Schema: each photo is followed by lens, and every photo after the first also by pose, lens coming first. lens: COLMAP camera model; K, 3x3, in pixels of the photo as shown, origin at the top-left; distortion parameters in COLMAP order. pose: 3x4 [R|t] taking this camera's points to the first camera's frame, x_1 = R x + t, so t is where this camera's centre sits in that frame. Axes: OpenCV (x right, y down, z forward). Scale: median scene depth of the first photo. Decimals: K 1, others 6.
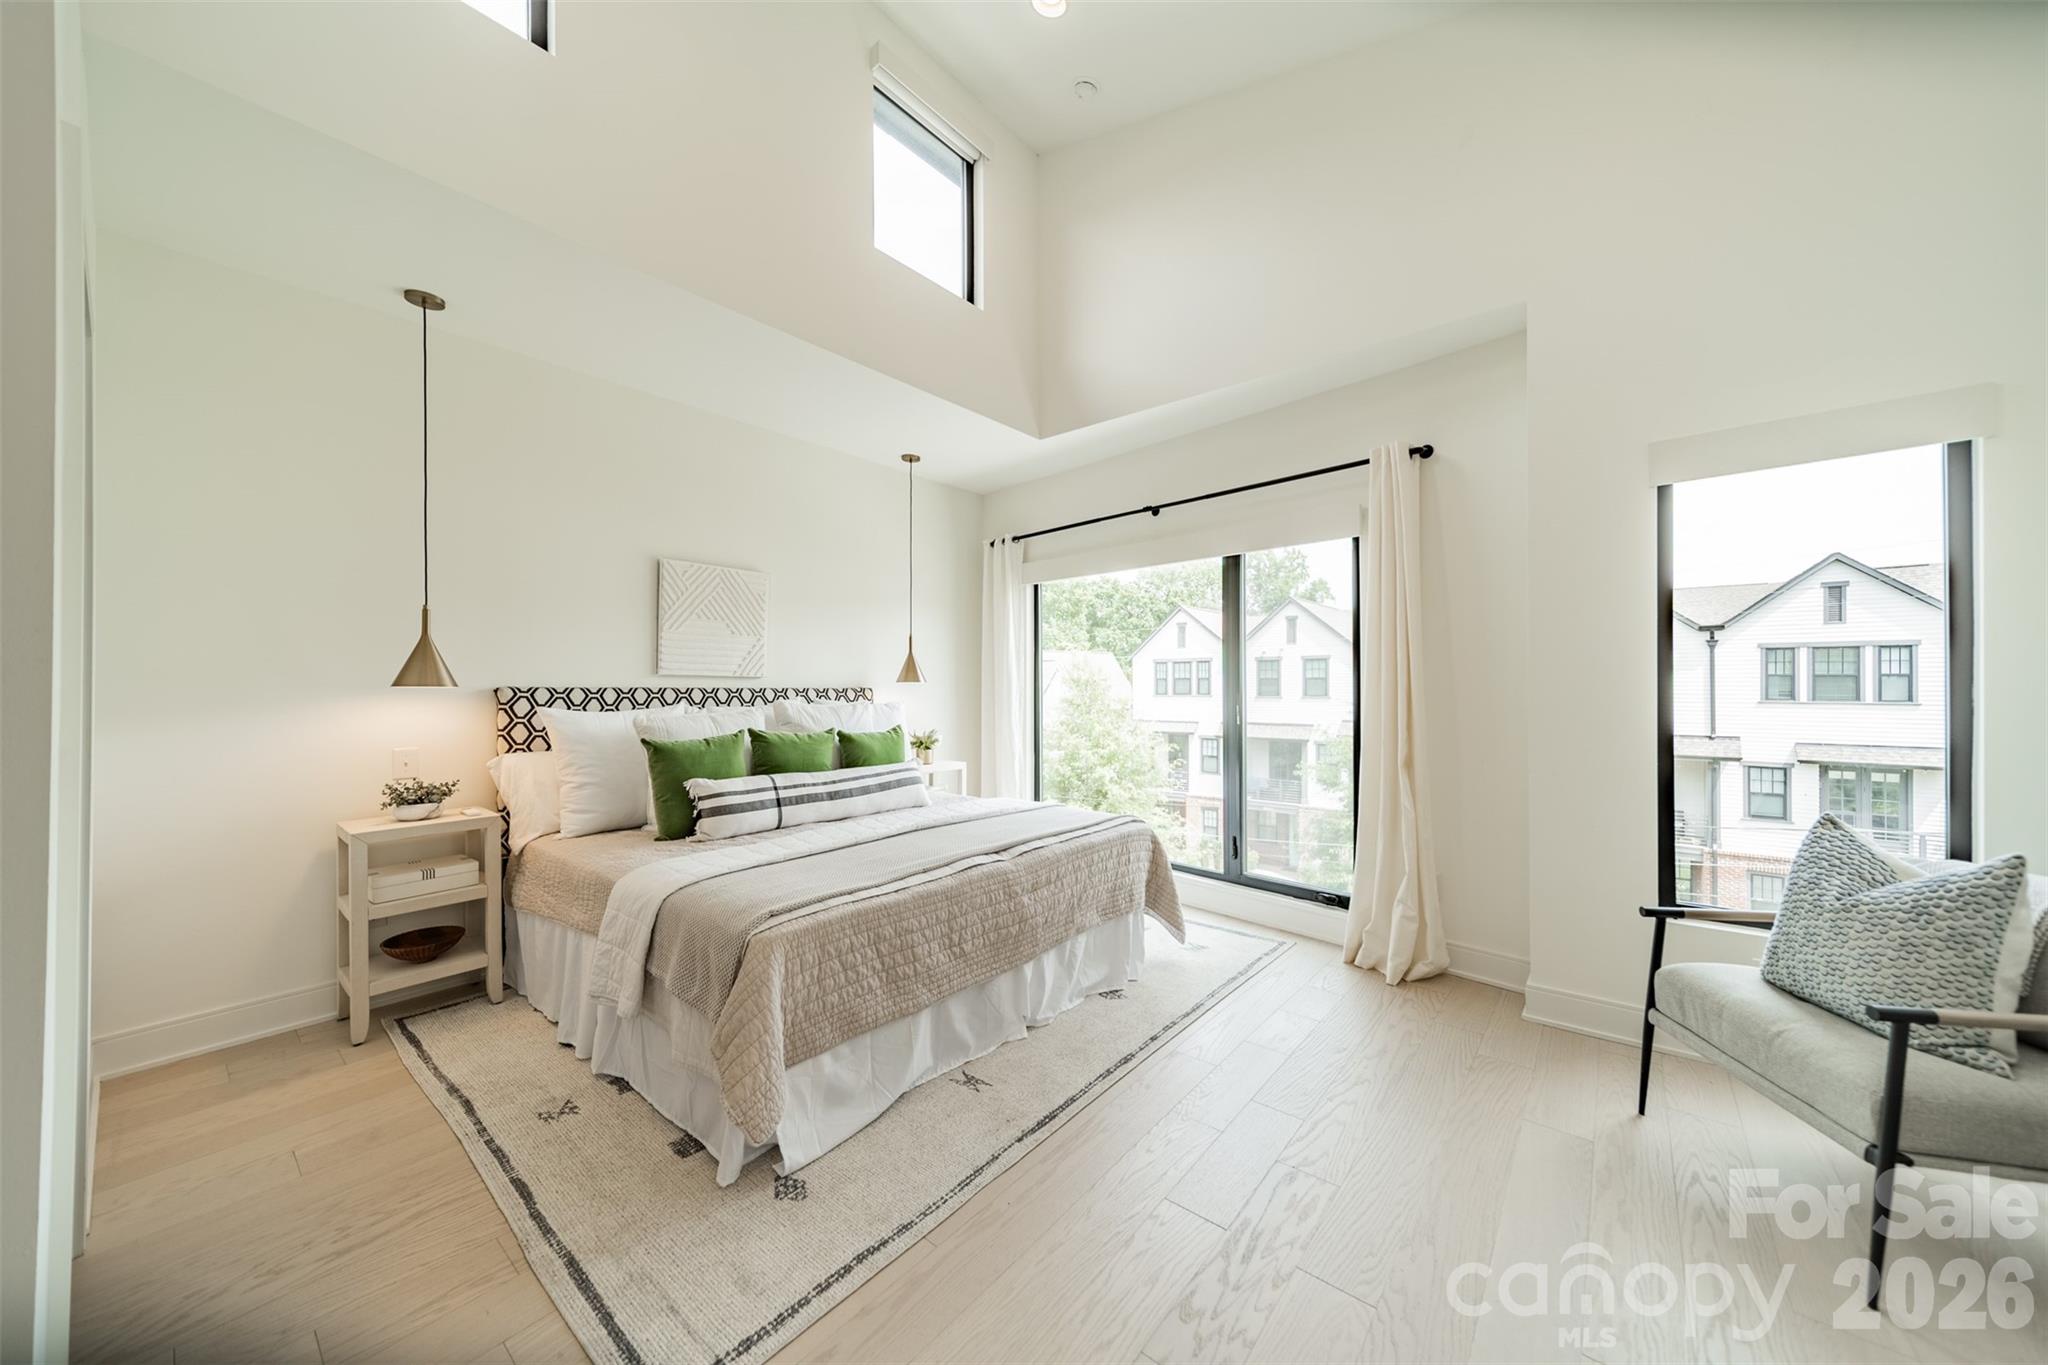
lens RADIAL K [[717.4, 0, 1035.2], [0, 717.4, 676.7], [0, 0, 1]] dist [0.002323, 0.000413]
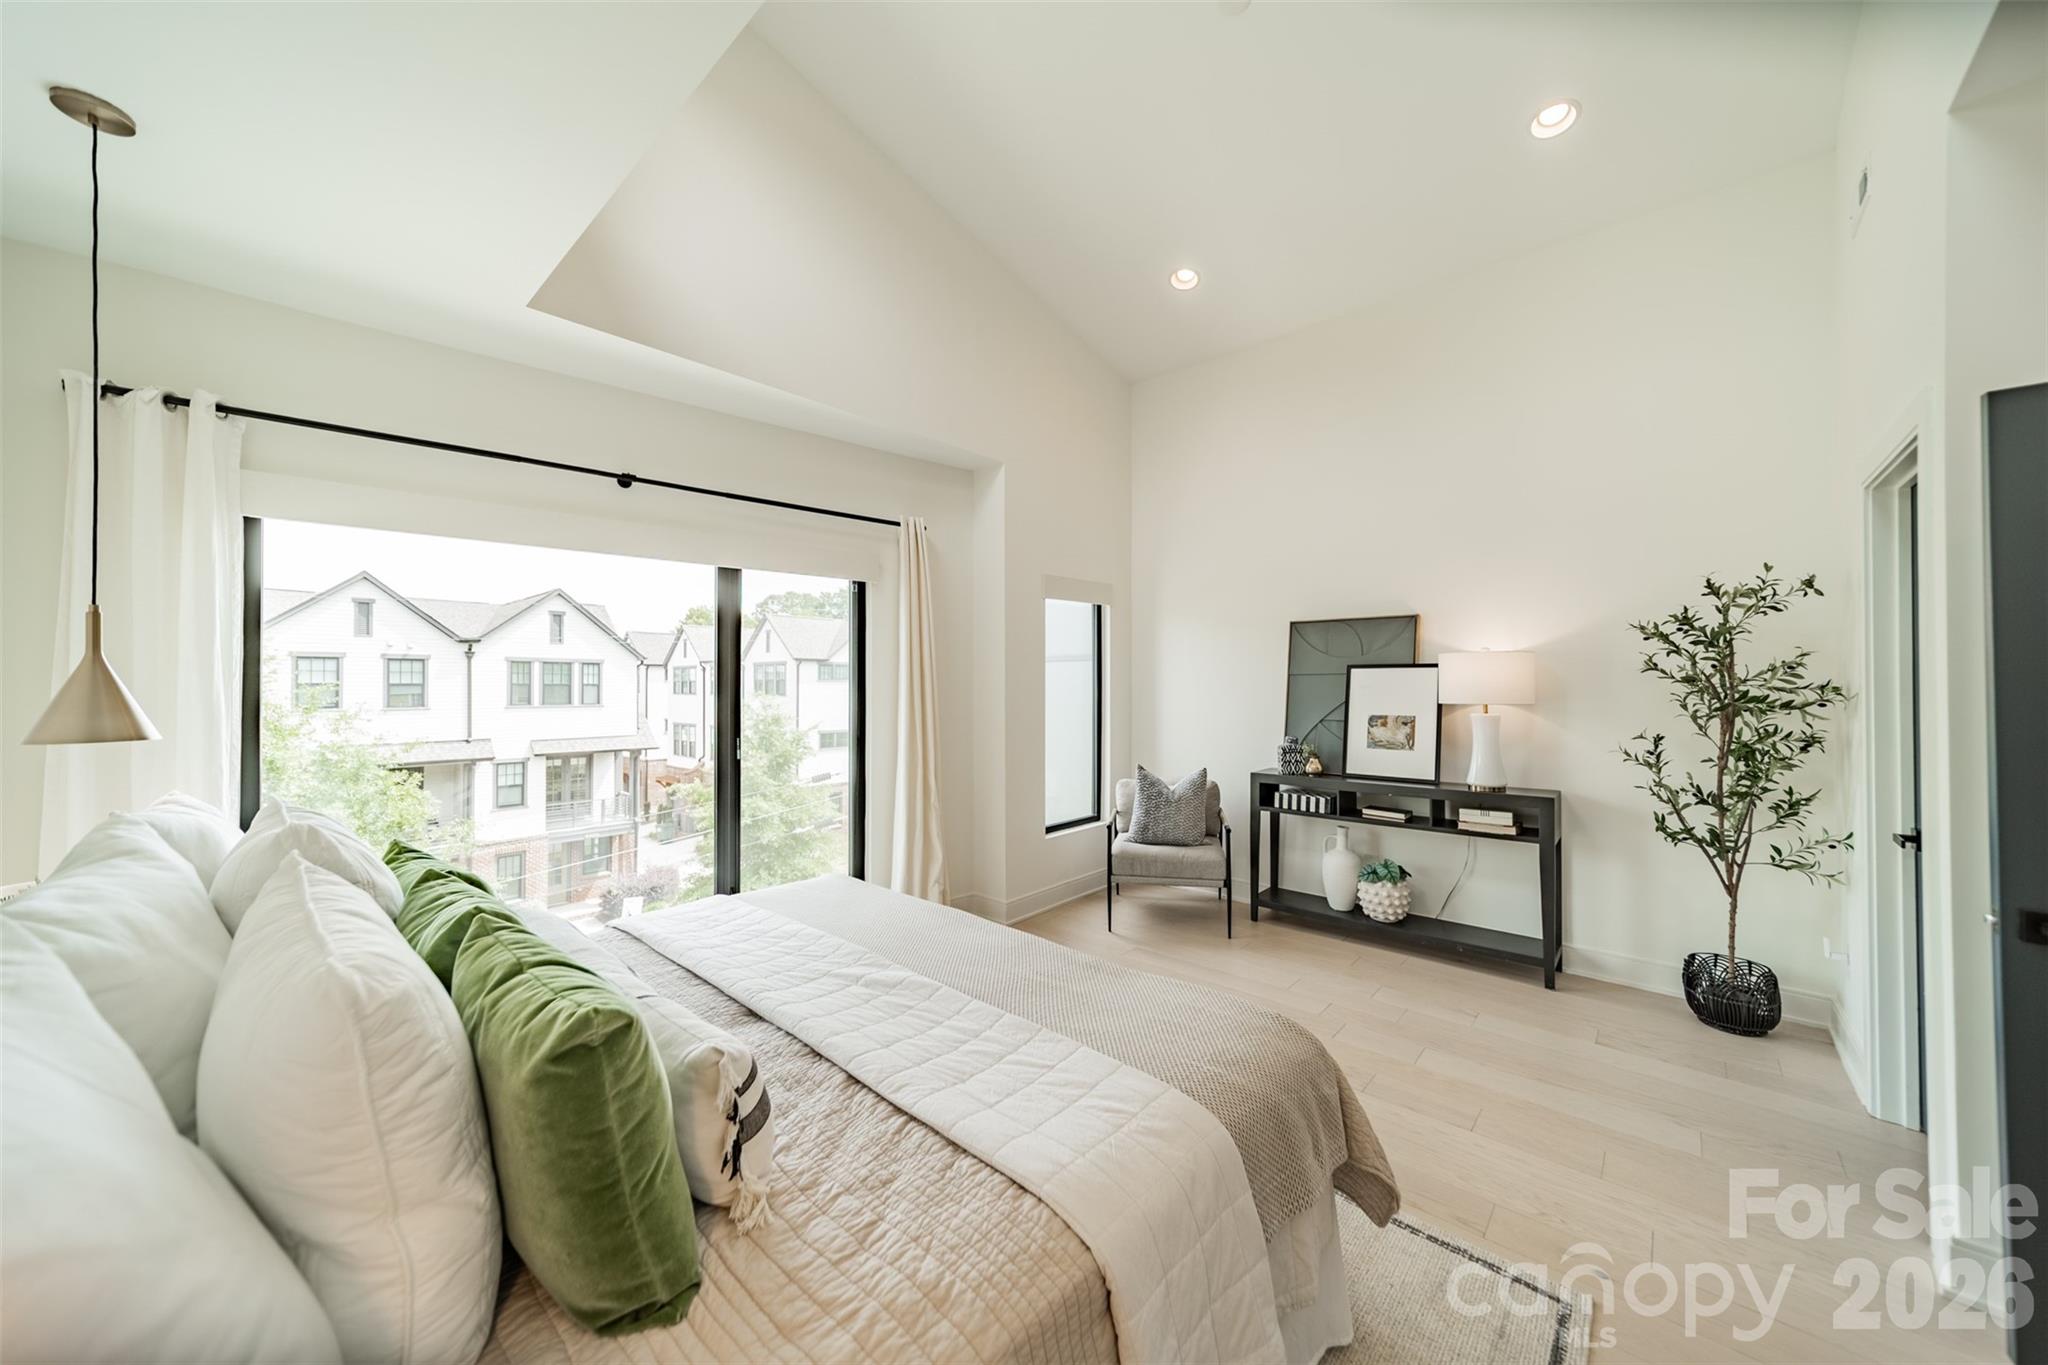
lens RADIAL K [[717.4, 0, 1026.8], [0, 717.4, 687.7], [0, 0, 1]] dist [0.002323, 0.000413]
pose [[0.047138, 0.000207, 0.998888, -0.771078], [-0.009802, 0.999952, 0.000256, -0.034803], [-0.998840, -0.009803, 0.047137, 0.782715]]
